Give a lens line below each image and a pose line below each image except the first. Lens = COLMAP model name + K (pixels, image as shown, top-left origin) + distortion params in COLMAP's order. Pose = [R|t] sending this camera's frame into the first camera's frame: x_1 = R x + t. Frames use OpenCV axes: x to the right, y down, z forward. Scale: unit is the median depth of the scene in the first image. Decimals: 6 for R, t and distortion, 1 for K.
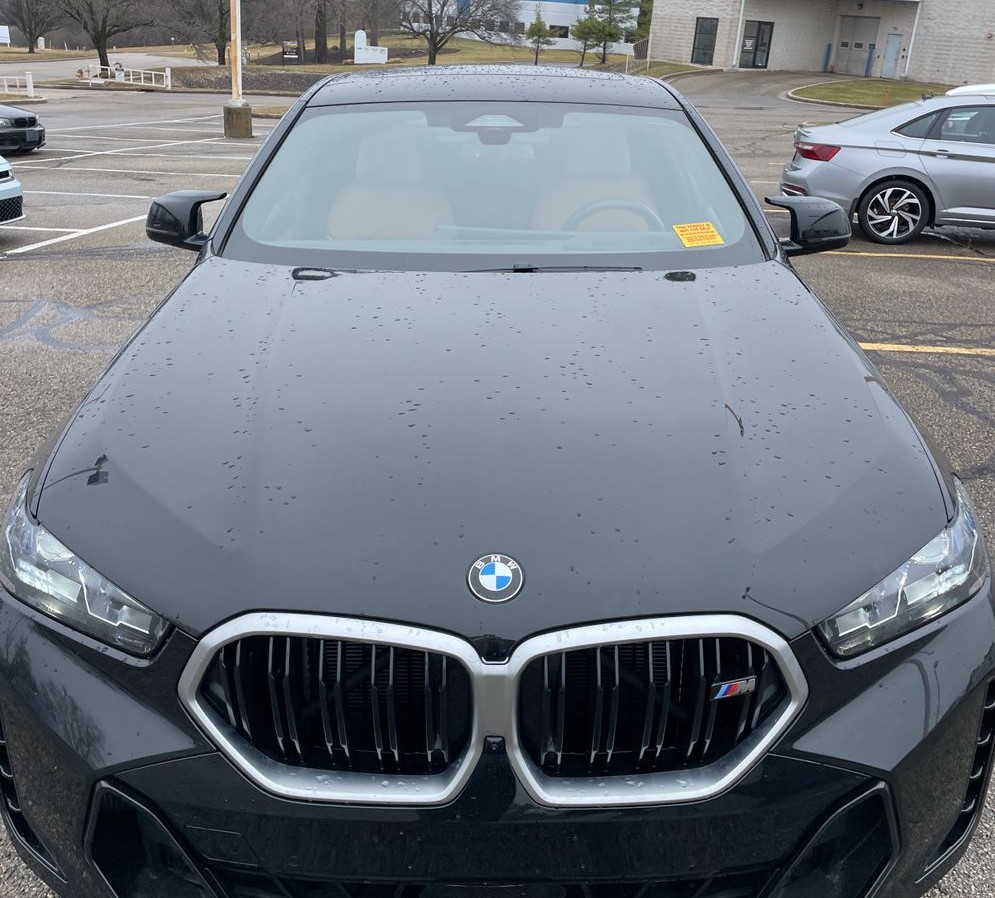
lens RADIAL K [[1014.2, 0, 502.3], [0, 1014.2, 399.2], [0, 0, 1]] dist [0.024980, 0.000000]
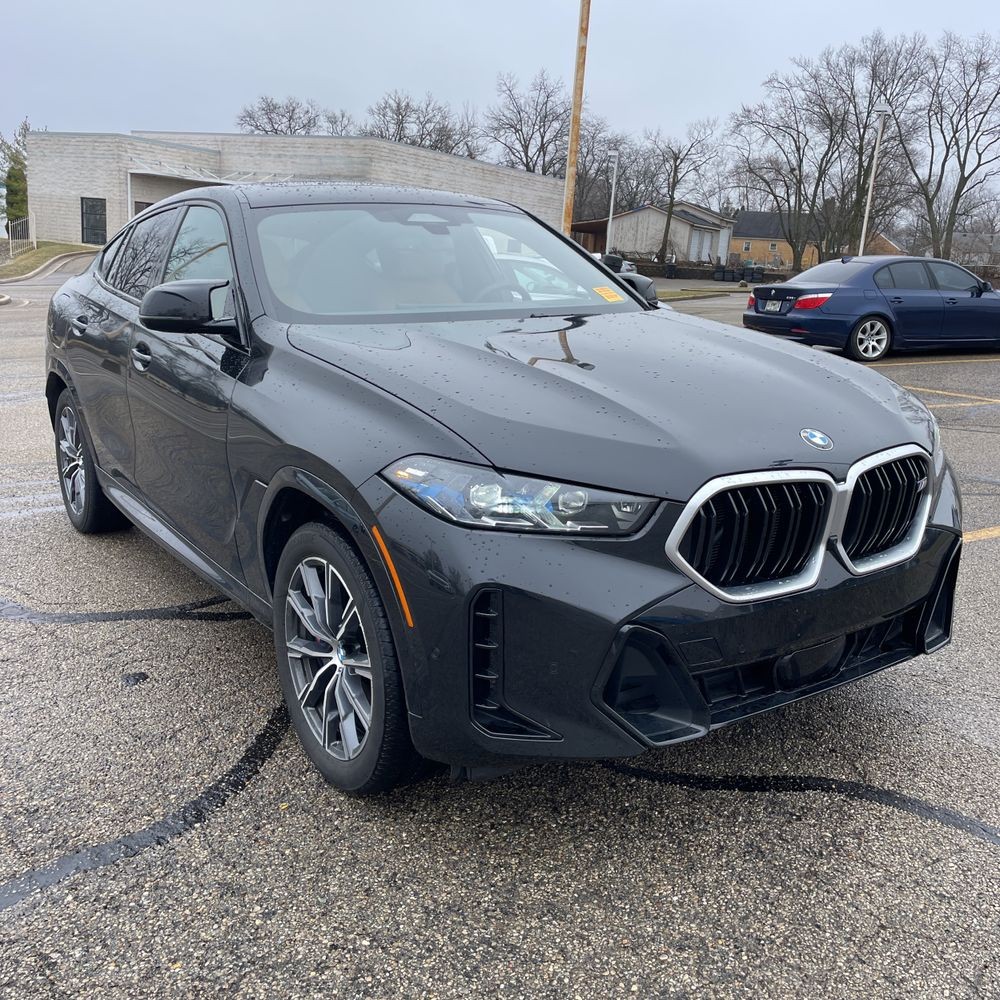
lens RADIAL K [[1014.1, 0, 504.2], [0, 1014.1, 499.4], [0, 0, 1]] dist [0.046116, 0.000000]
pose [[0.828987, -0.146112, 0.539845, -1.199652], [0.188162, 0.981864, -0.023195, 0.198348], [-0.526665, 0.120807, 0.841445, -0.085643]]
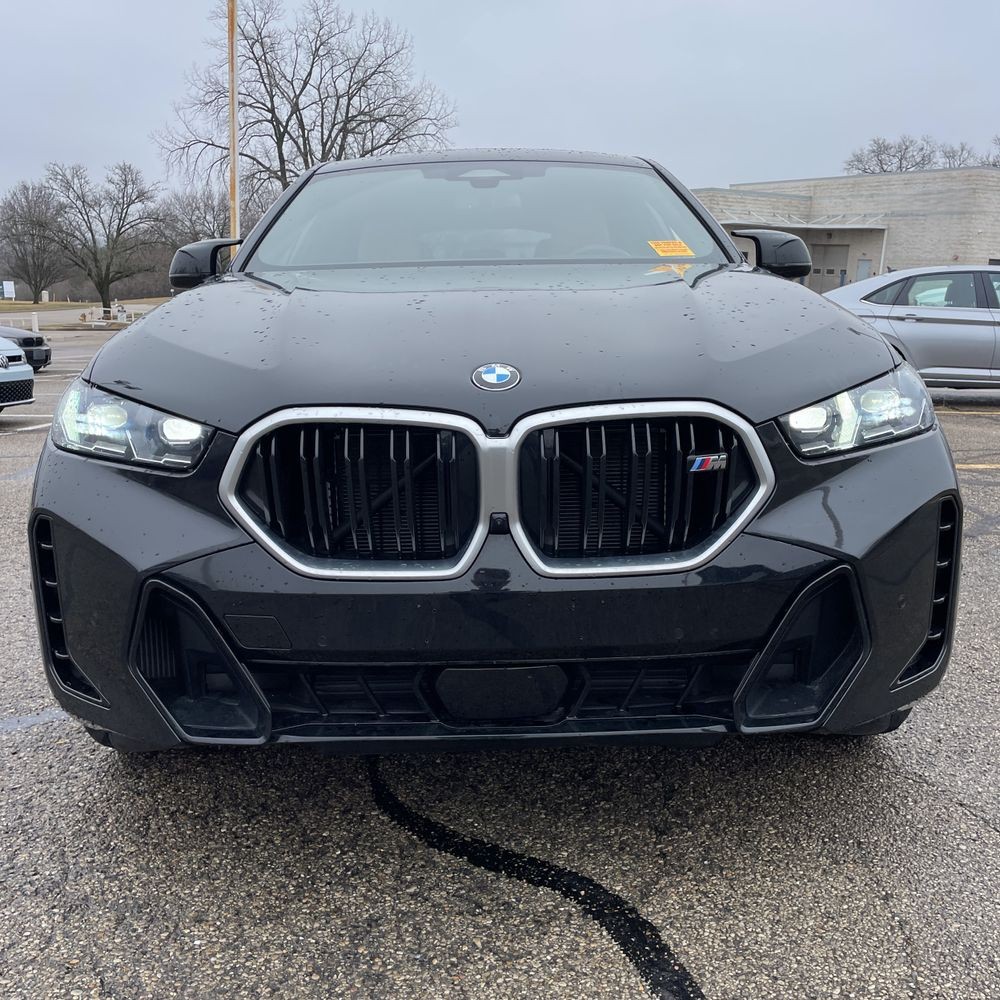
lens RADIAL K [[1014.1, 0, 497.1], [0, 1014.1, 498.0], [0, 0, 1]] dist [0.046116, 0.000000]
pose [[0.999575, -0.029096, 0.001887, -0.010629], [0.029081, 0.990227, -0.136400, 0.432431], [0.002100, 0.136397, 0.990652, -0.113716]]
